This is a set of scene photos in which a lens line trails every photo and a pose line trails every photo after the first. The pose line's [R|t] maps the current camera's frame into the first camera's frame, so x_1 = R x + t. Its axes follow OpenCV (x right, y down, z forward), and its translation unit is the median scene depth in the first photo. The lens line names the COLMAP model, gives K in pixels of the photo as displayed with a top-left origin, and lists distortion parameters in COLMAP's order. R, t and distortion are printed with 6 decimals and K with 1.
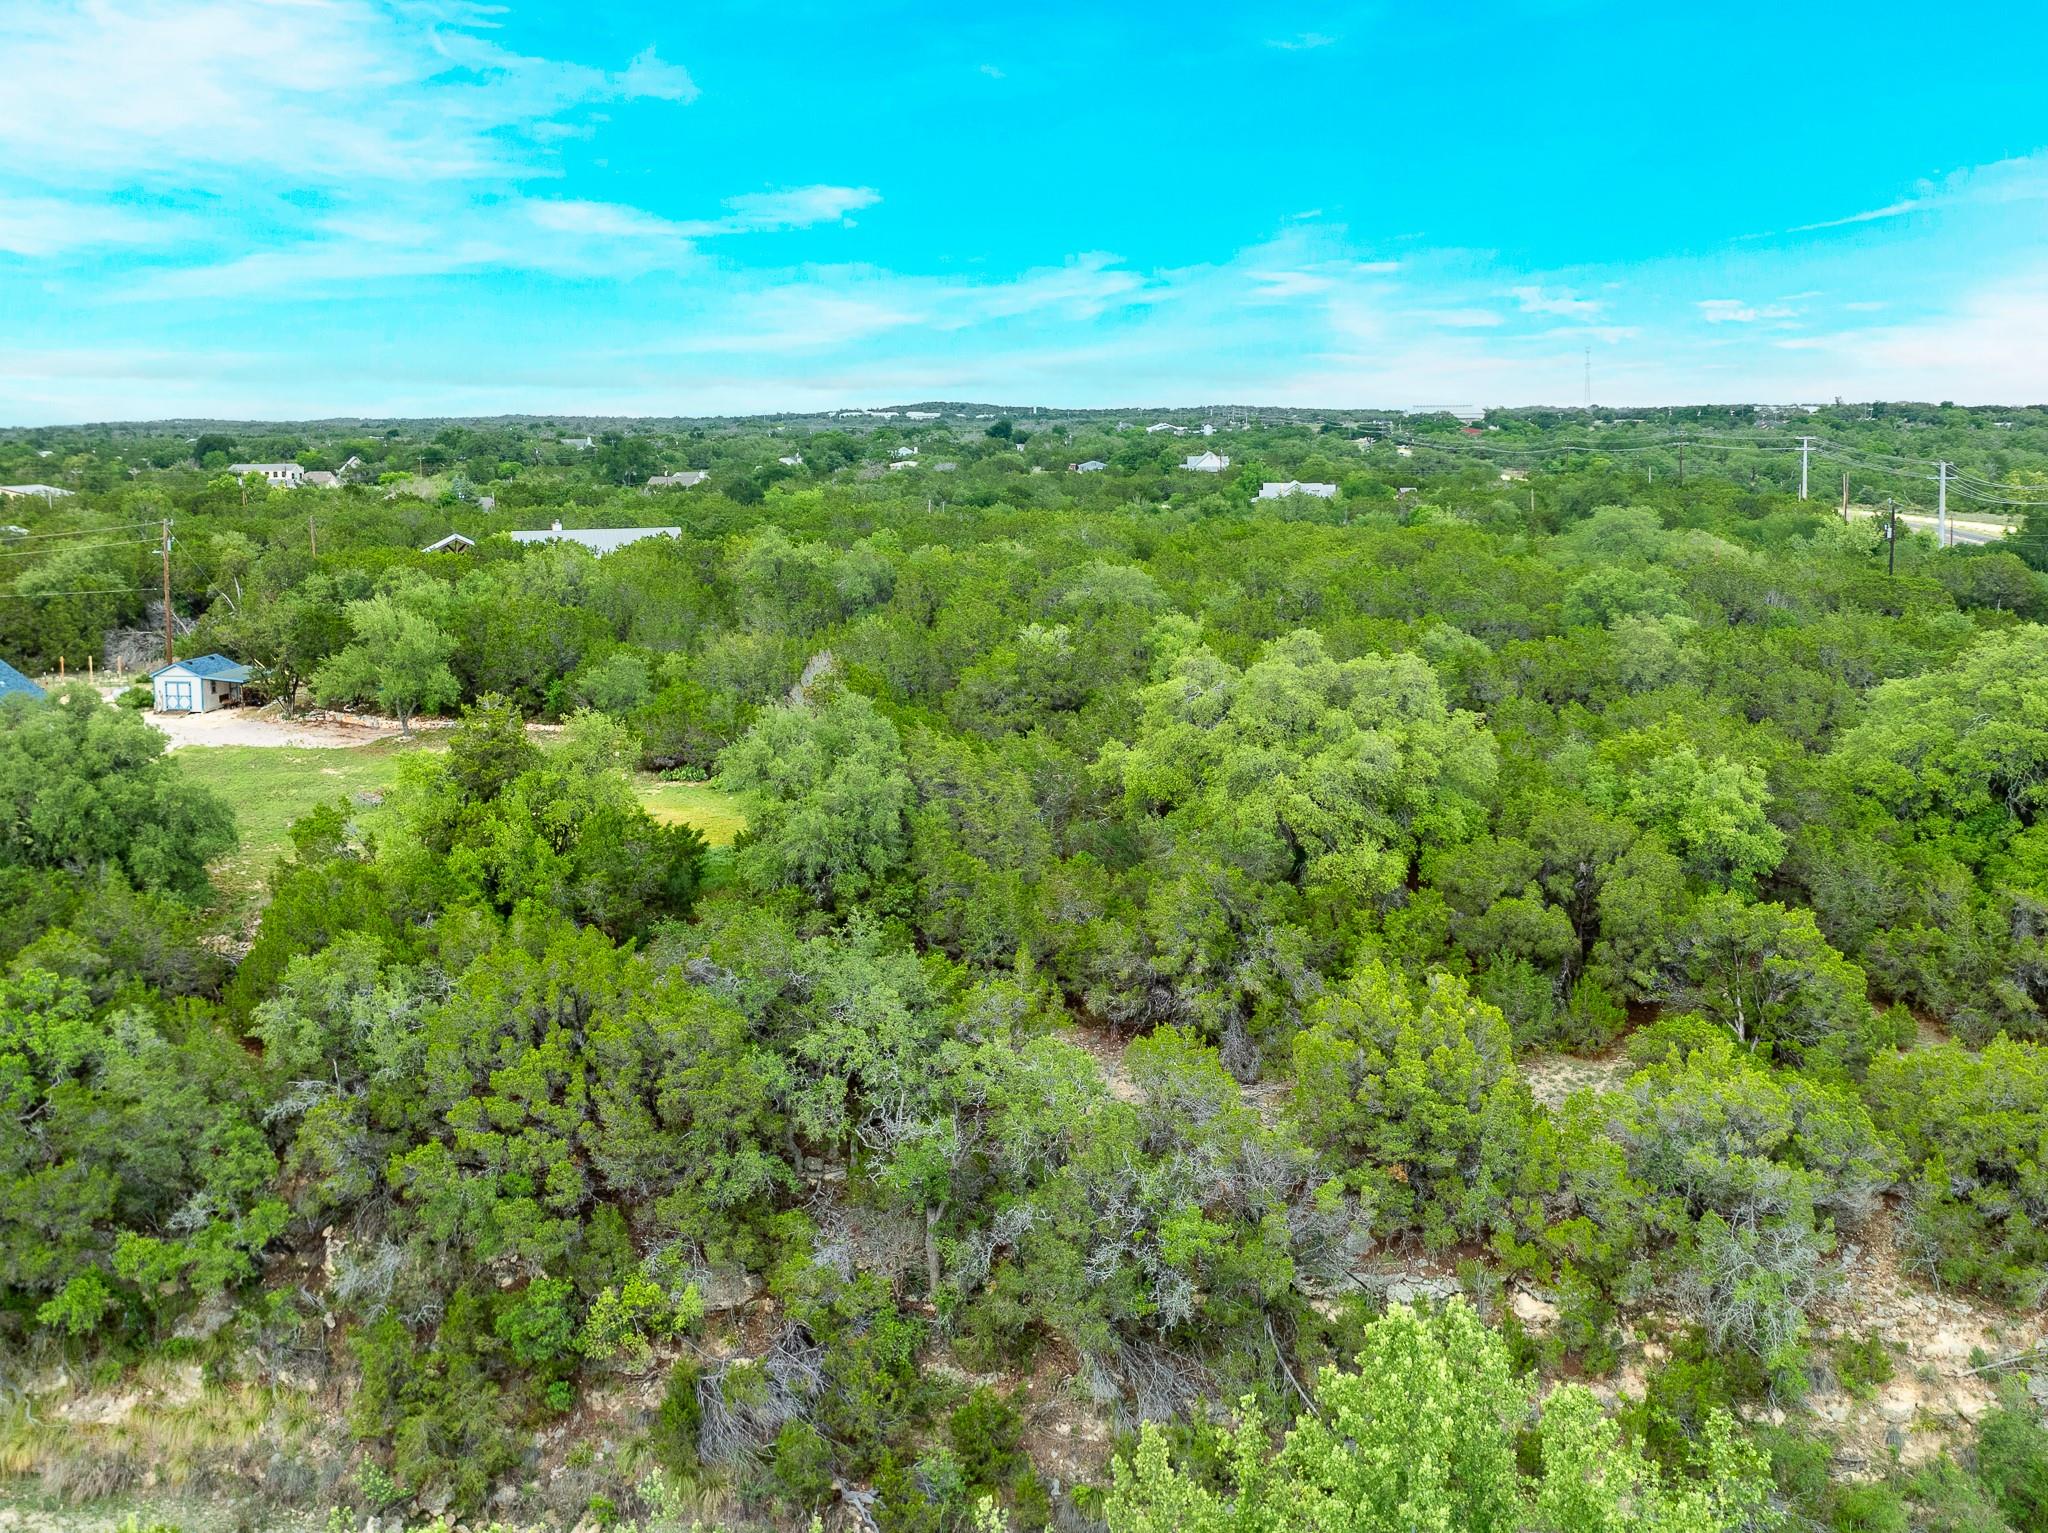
lens RADIAL K [[1755.5, 0, 936.2], [0, 1755.5, 623.7], [0, 0, 1]] dist [-0.029902, -0.017357]
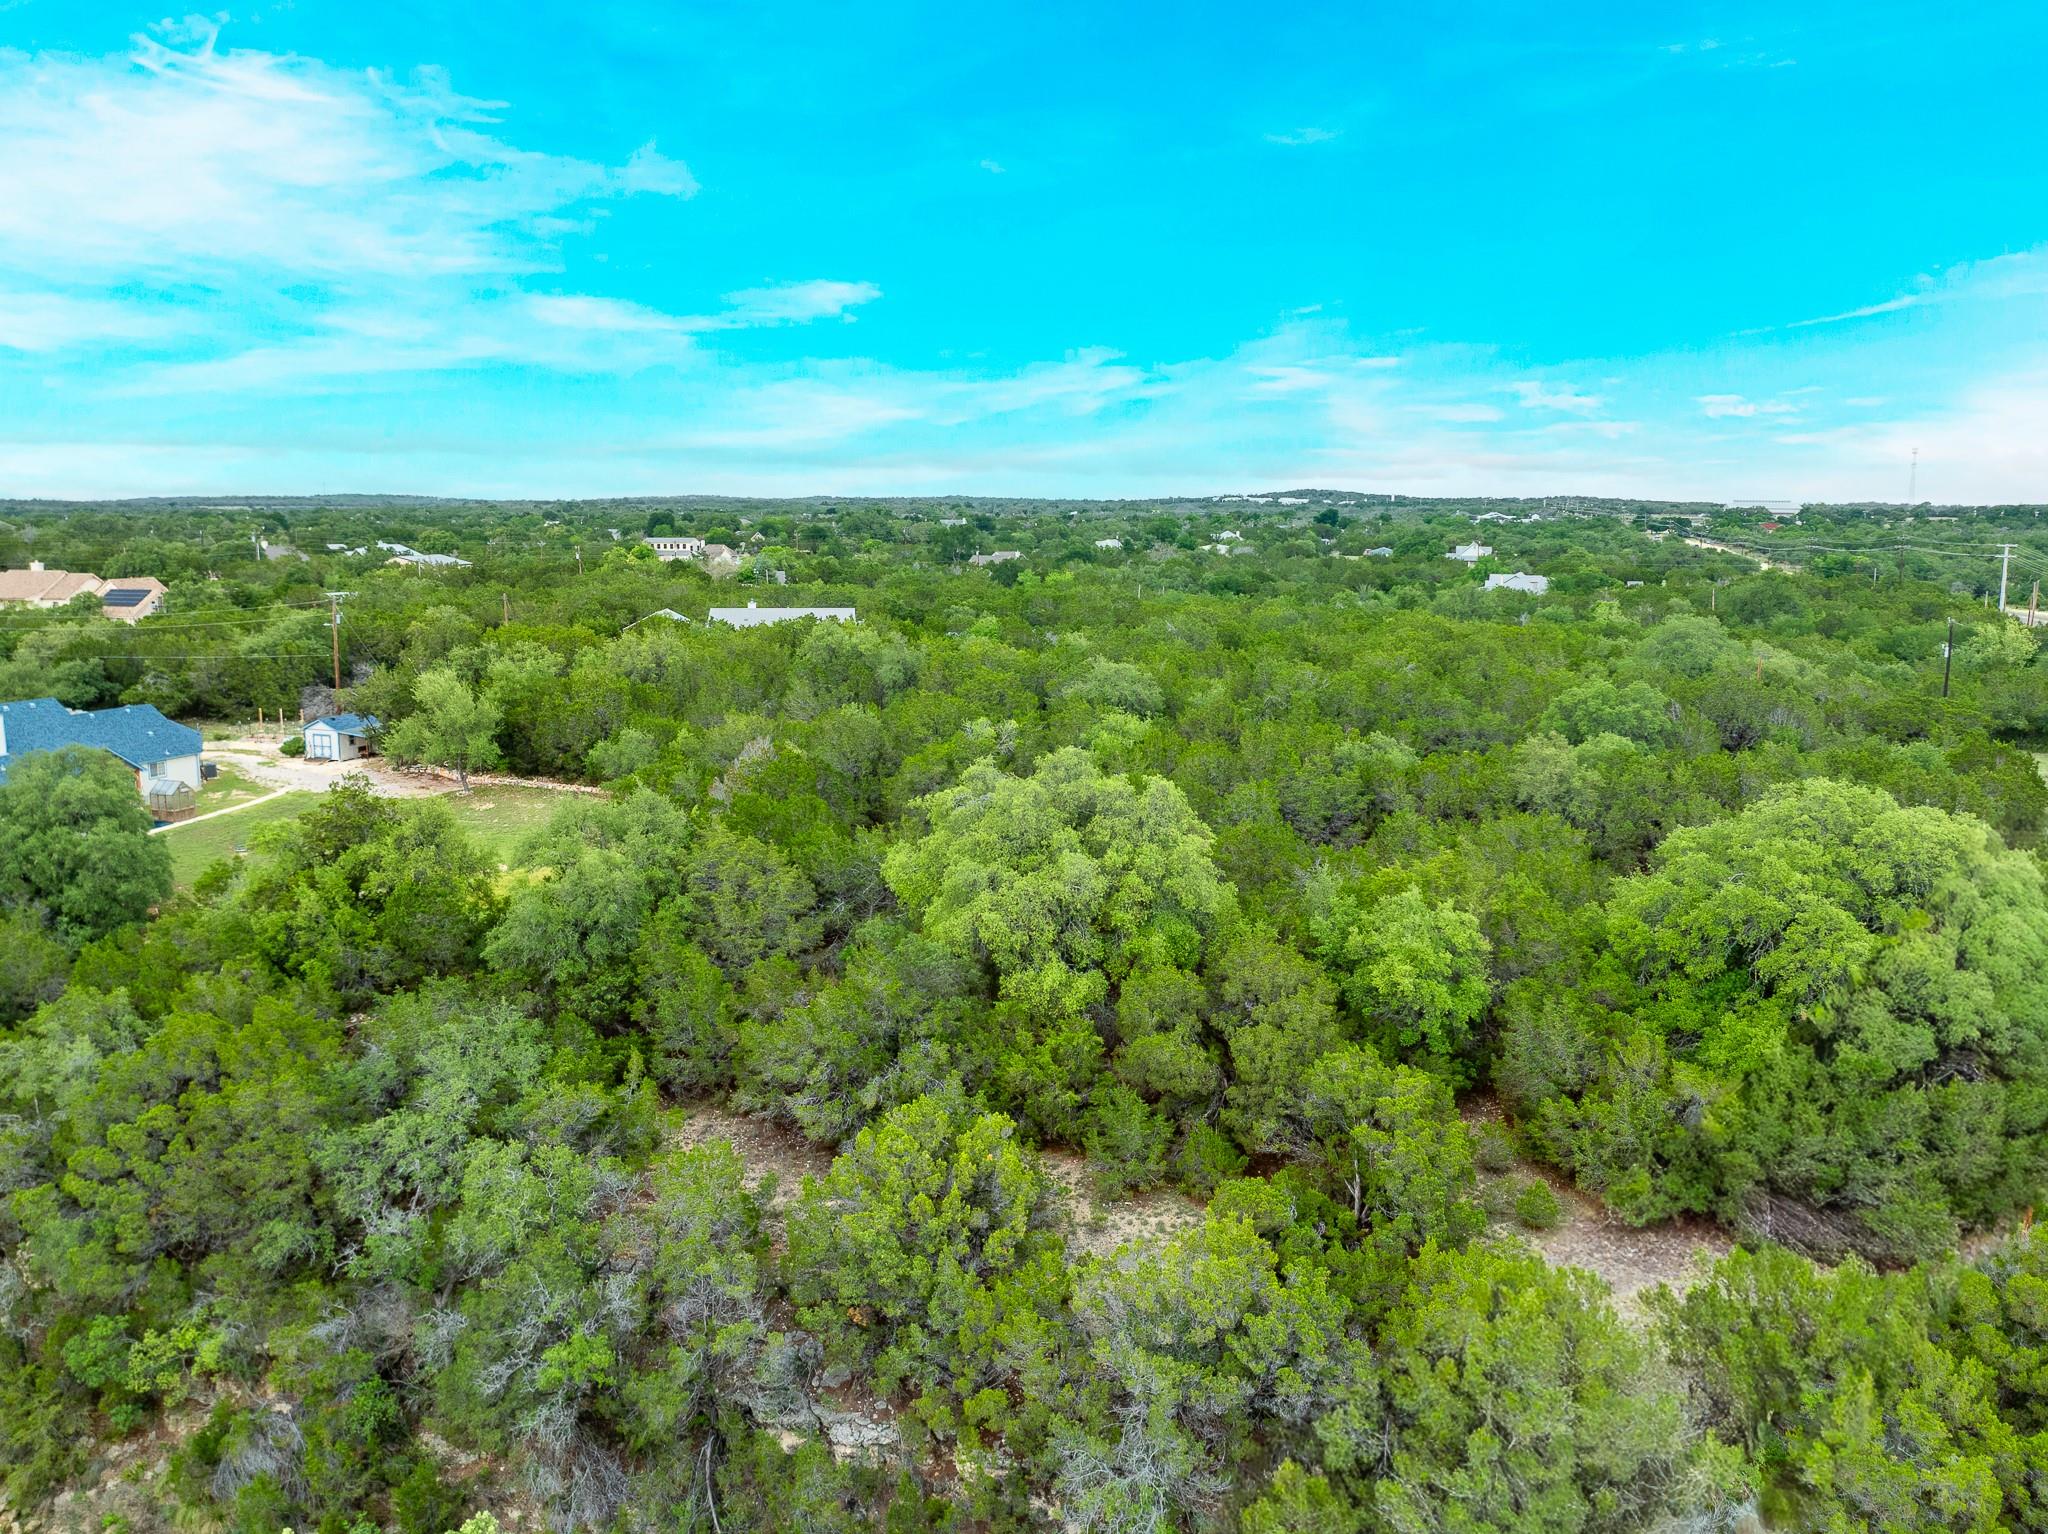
lens RADIAL K [[1481.8, 0, 1024.0], [0, 1481.8, 767.0], [0, 0, 1]] dist [-0.038419, 0.002914]
pose [[0.981668, 0.046746, -0.184776, 0.420327], [-0.035335, 0.997287, 0.064575, -0.049360], [0.187293, -0.056862, 0.980657, 0.170312]]
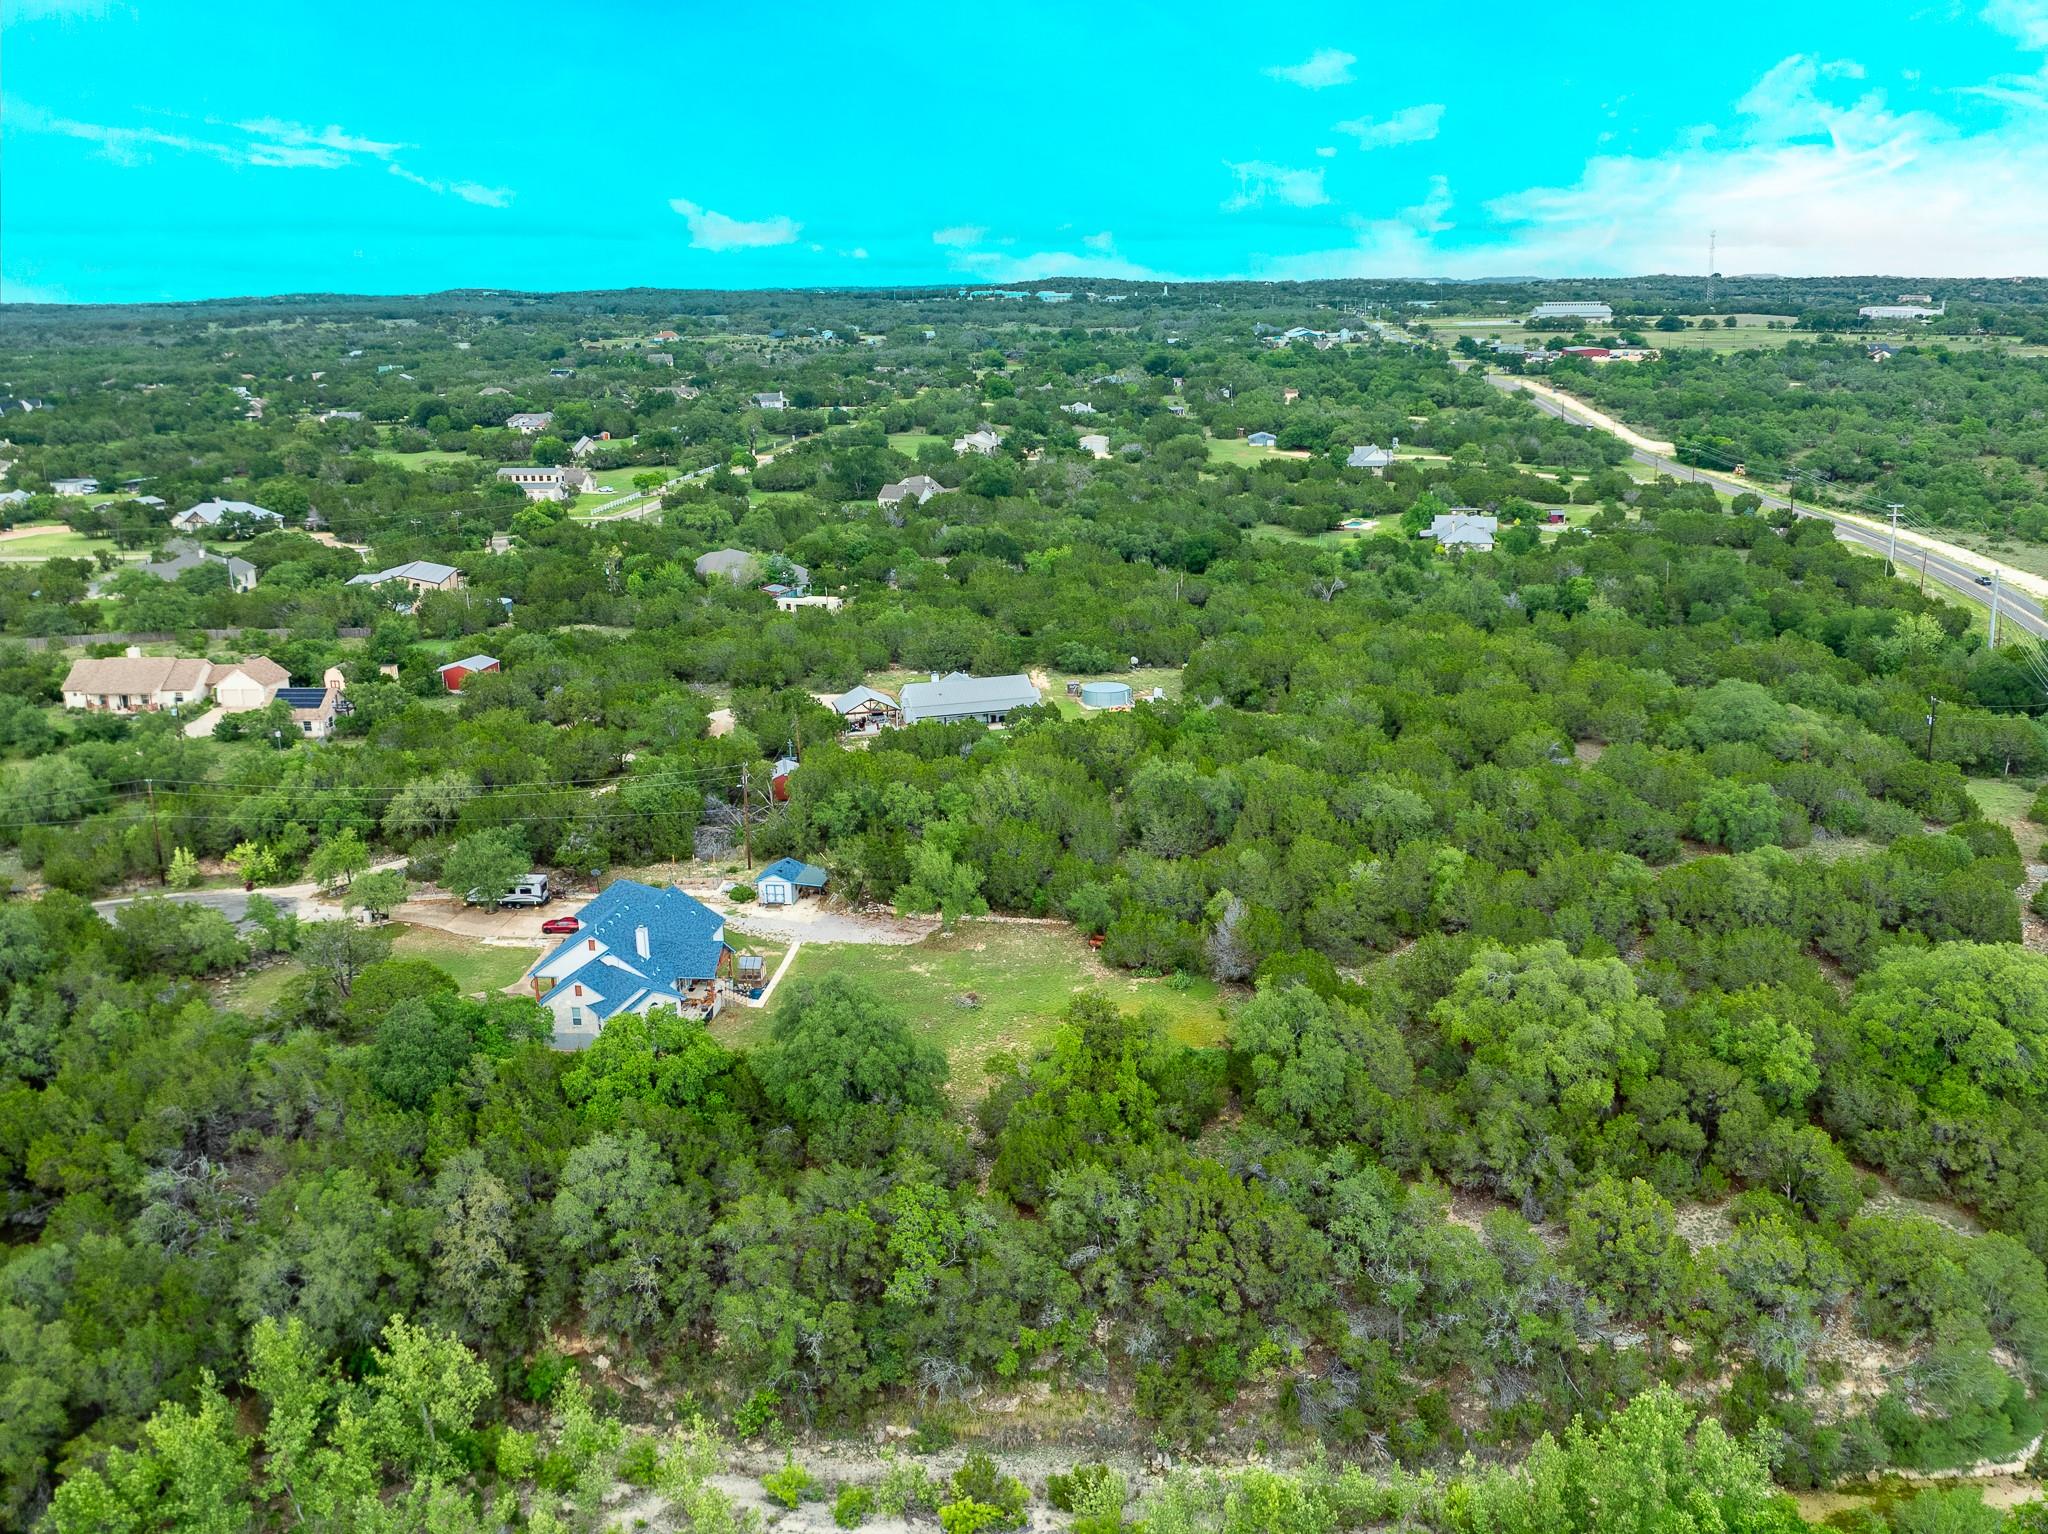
lens RADIAL K [[1703.8, 0, 1093.5], [0, 1703.8, 767.0], [0, 0, 1]] dist [0.010935, -0.110520]
pose [[0.999783, -0.011634, 0.017257, -0.338890], [0.008716, 0.987009, 0.160431, -0.541858], [-0.018899, -0.160245, 0.986896, -0.777276]]
